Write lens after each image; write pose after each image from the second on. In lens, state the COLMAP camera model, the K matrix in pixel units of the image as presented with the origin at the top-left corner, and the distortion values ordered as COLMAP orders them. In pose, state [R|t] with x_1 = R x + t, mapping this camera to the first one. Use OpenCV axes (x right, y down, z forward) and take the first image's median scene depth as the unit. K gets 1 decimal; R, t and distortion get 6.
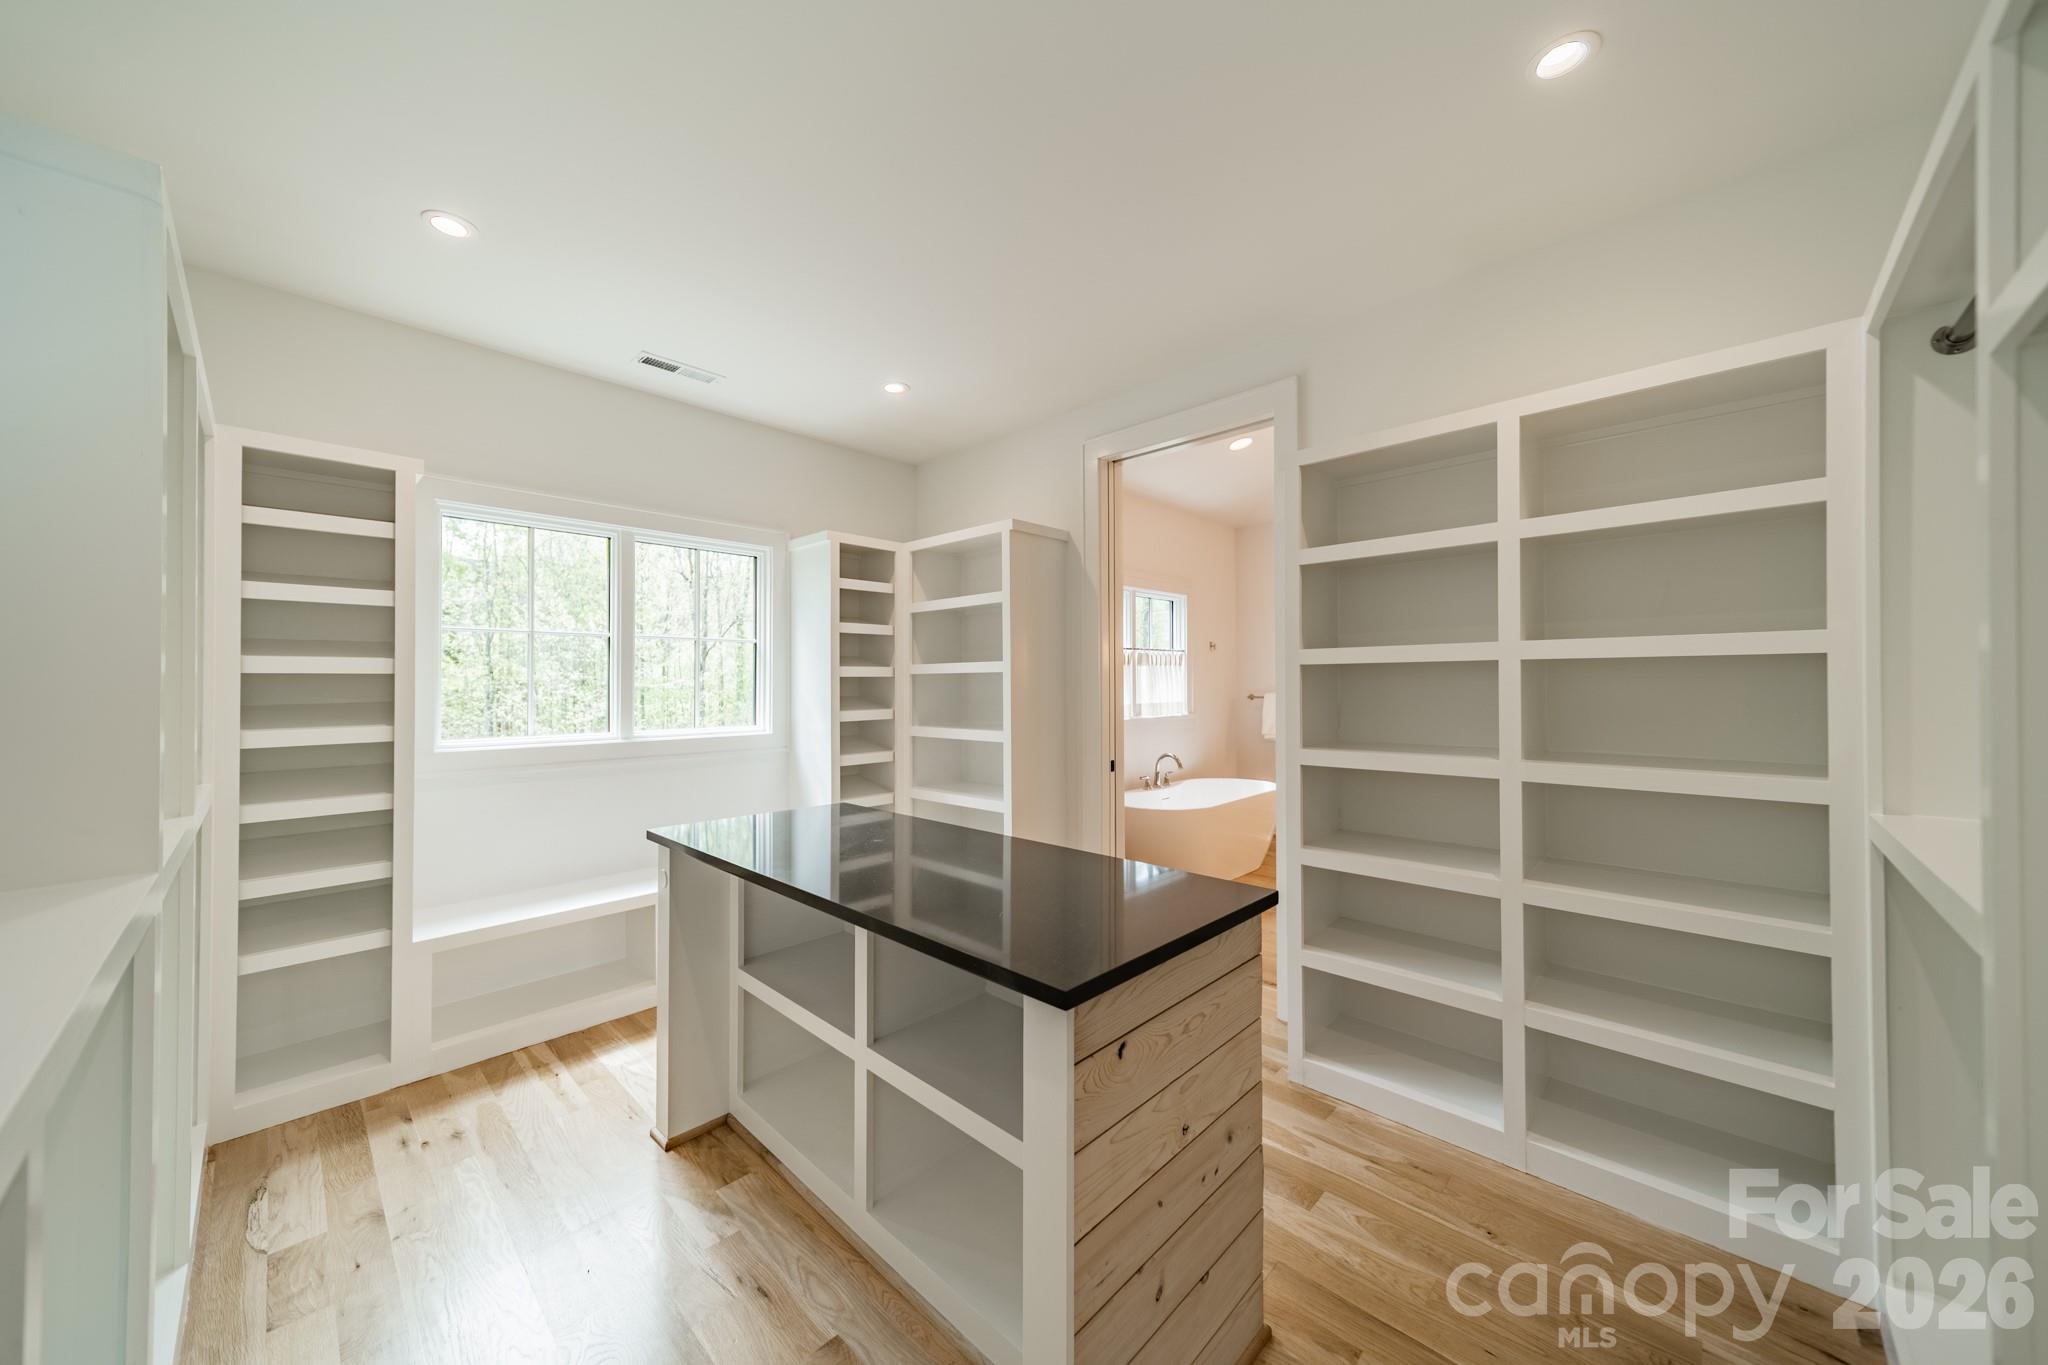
lens RADIAL K [[716.3, 0, 1021.7], [0, 716.3, 681.2], [0, 0, 1]] dist [0.001443, 0.000037]
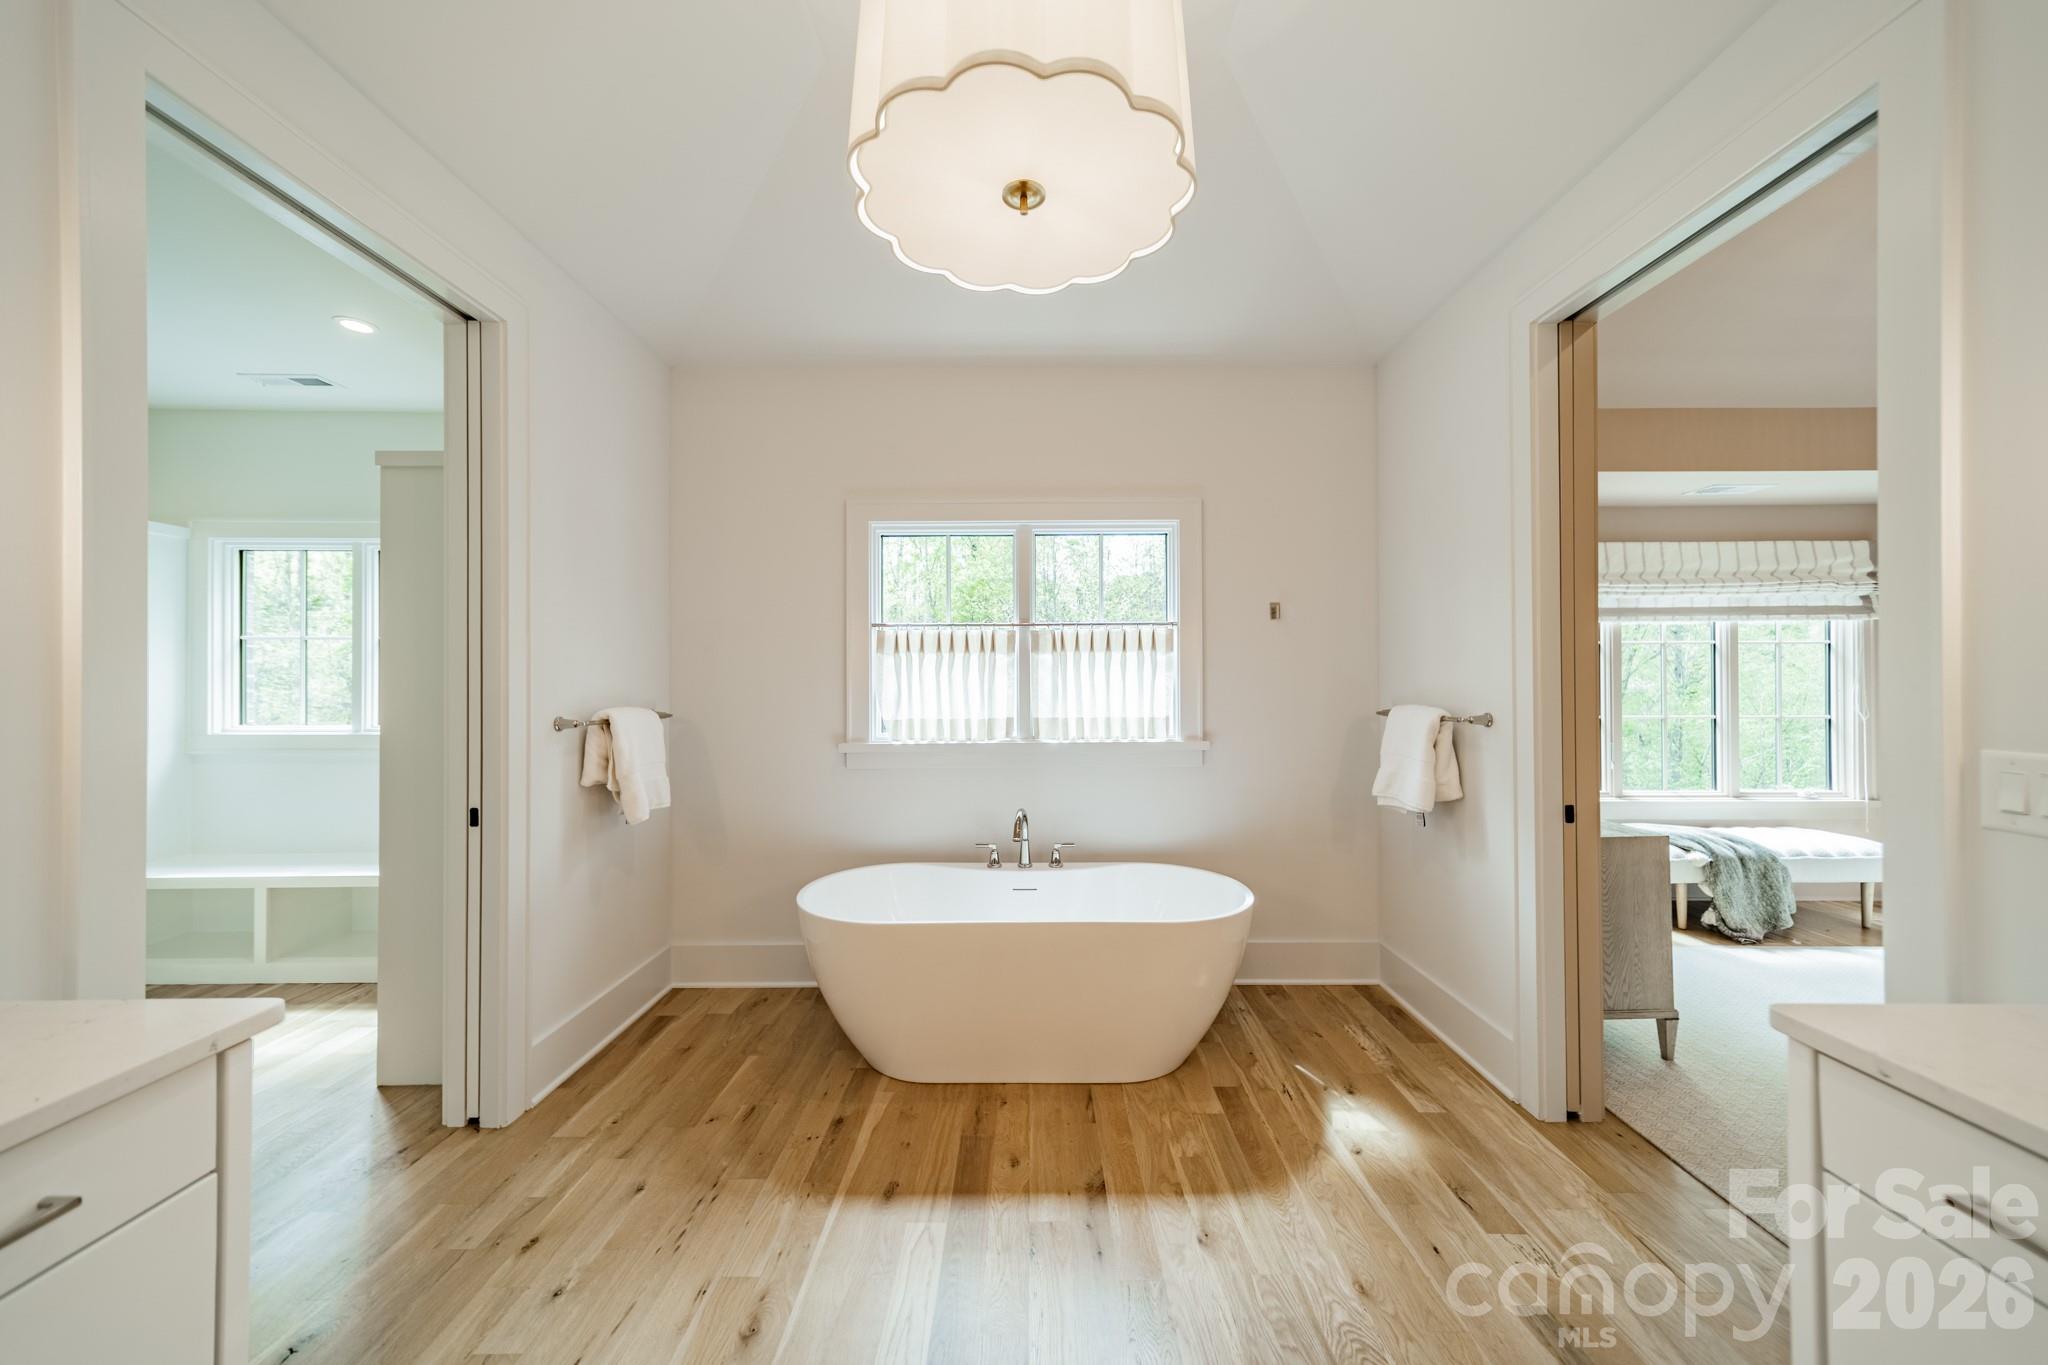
lens RADIAL K [[766.7, 0, 1023.6], [0, 766.7, 671.5], [0, 0, 1]] dist [-0.000086, -0.000009]
pose [[0.689413, 0.002507, -0.724364, 0.603291], [0.000876, 0.999990, 0.004294, -0.008254], [0.724368, -0.003595, 0.689404, 0.561024]]
